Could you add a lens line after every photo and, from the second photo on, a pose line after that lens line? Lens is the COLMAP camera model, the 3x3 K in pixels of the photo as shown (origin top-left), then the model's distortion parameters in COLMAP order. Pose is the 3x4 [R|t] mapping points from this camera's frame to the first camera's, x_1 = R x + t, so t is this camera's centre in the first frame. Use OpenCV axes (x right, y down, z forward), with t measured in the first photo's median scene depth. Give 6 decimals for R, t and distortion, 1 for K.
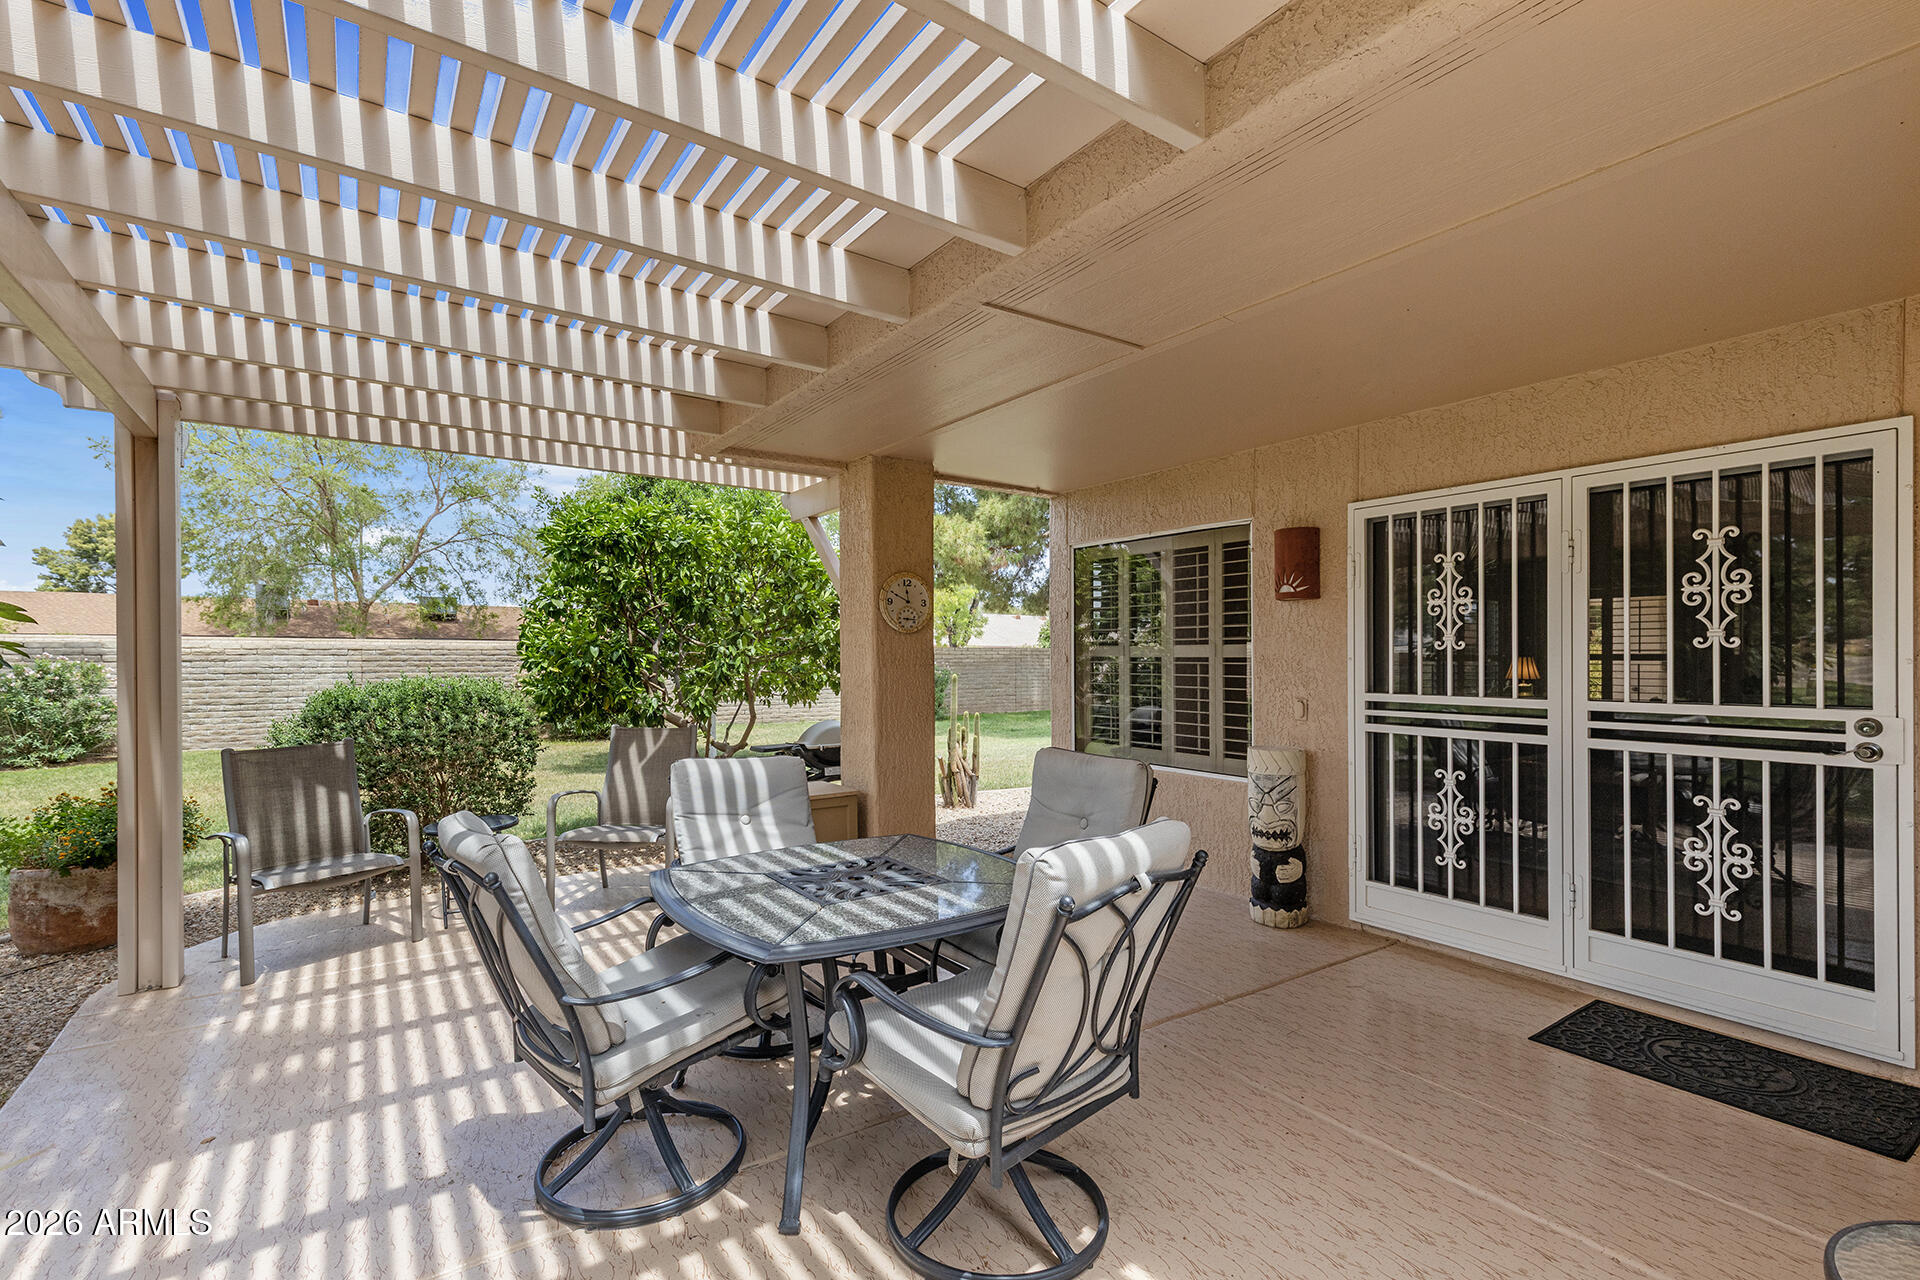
lens RADIAL K [[858.7, 0, 955.1], [0, 858.7, 664.5], [0, 0, 1]] dist [0.010851, 0.000239]
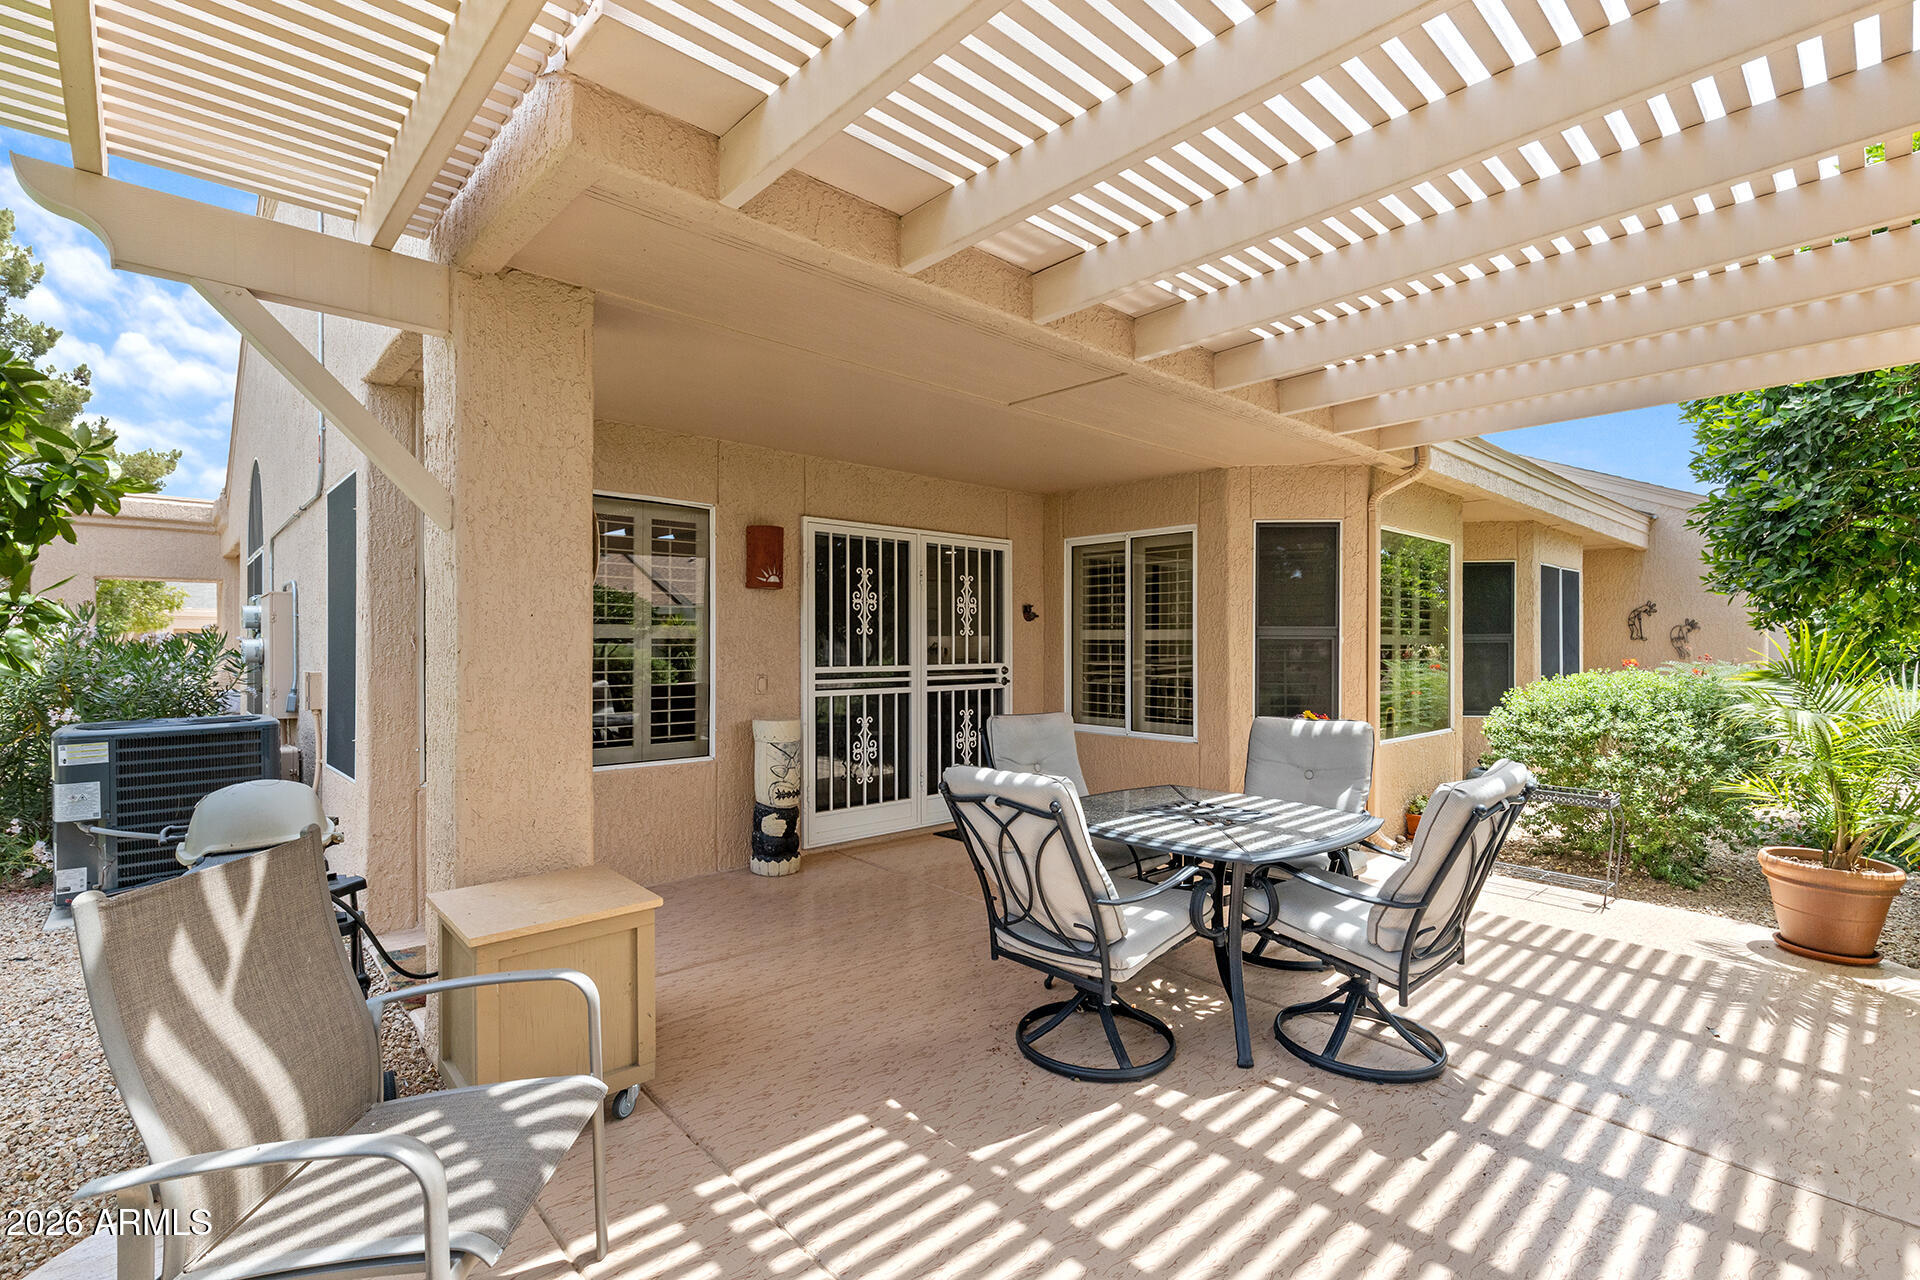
lens RADIAL K [[878.8, 0, 960.0], [0, 878.8, 640.0], [0, 0, 1]] dist [0.001414, 0.000061]
pose [[-0.136200, 0.004279, 0.990672, -0.947500], [0.007658, 0.999965, -0.003266, -0.001548], [-0.990652, 0.007142, -0.136228, 1.075751]]
